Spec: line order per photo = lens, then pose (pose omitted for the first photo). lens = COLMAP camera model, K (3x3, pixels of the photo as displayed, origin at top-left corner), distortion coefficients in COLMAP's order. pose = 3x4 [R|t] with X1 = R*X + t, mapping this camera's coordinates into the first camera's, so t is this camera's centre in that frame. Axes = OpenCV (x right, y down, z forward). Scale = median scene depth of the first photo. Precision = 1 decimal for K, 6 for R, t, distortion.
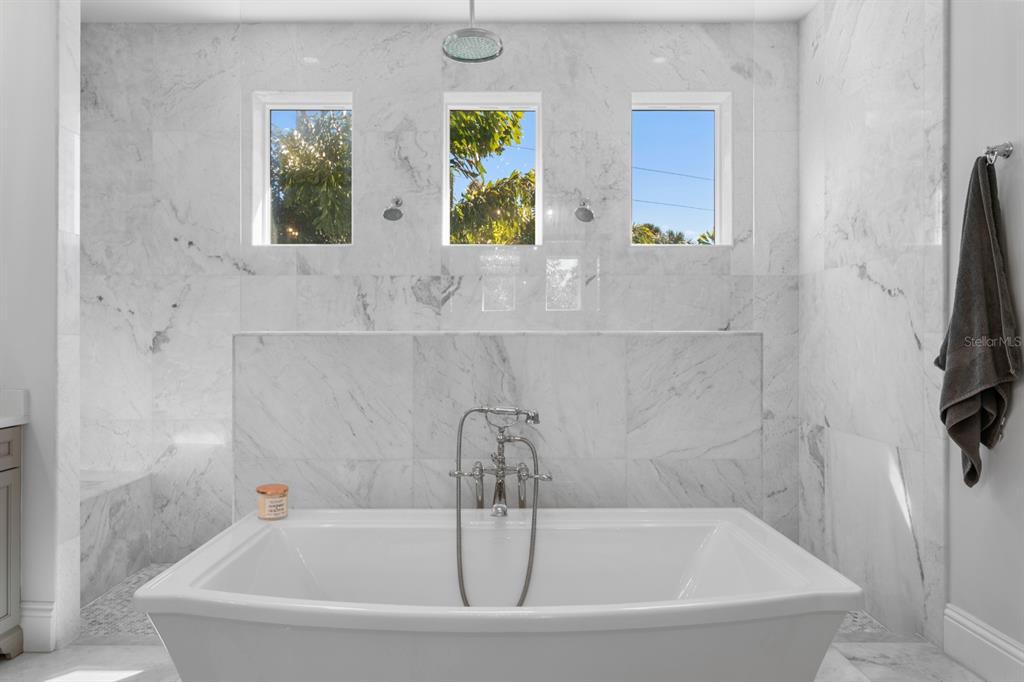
lens RADIAL K [[662.9, 0, 510.6], [0, 662.9, 340.1], [0, 0, 1]] dist [-0.004704, -0.000979]
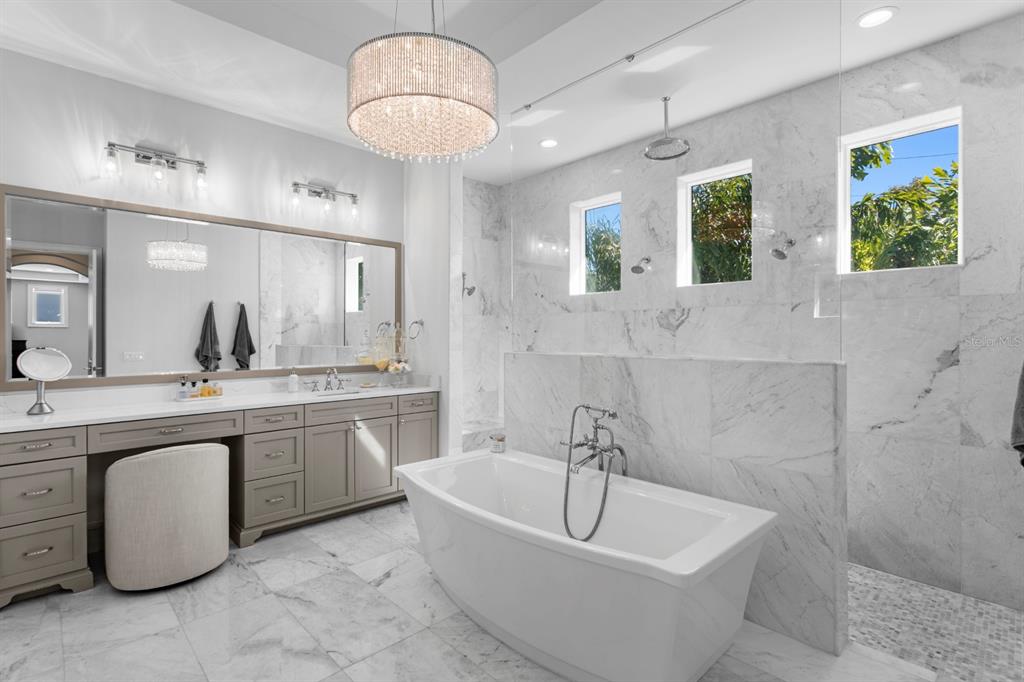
lens RADIAL K [[487.7, 0, 510.4], [0, 487.7, 337.8], [0, 0, 1]] dist [-0.000676, -0.001144]
pose [[0.687352, 0.003794, -0.726314, 0.410021], [-0.003374, 0.999992, 0.002031, -0.036570], [0.726317, 0.001055, 0.687360, 0.036895]]
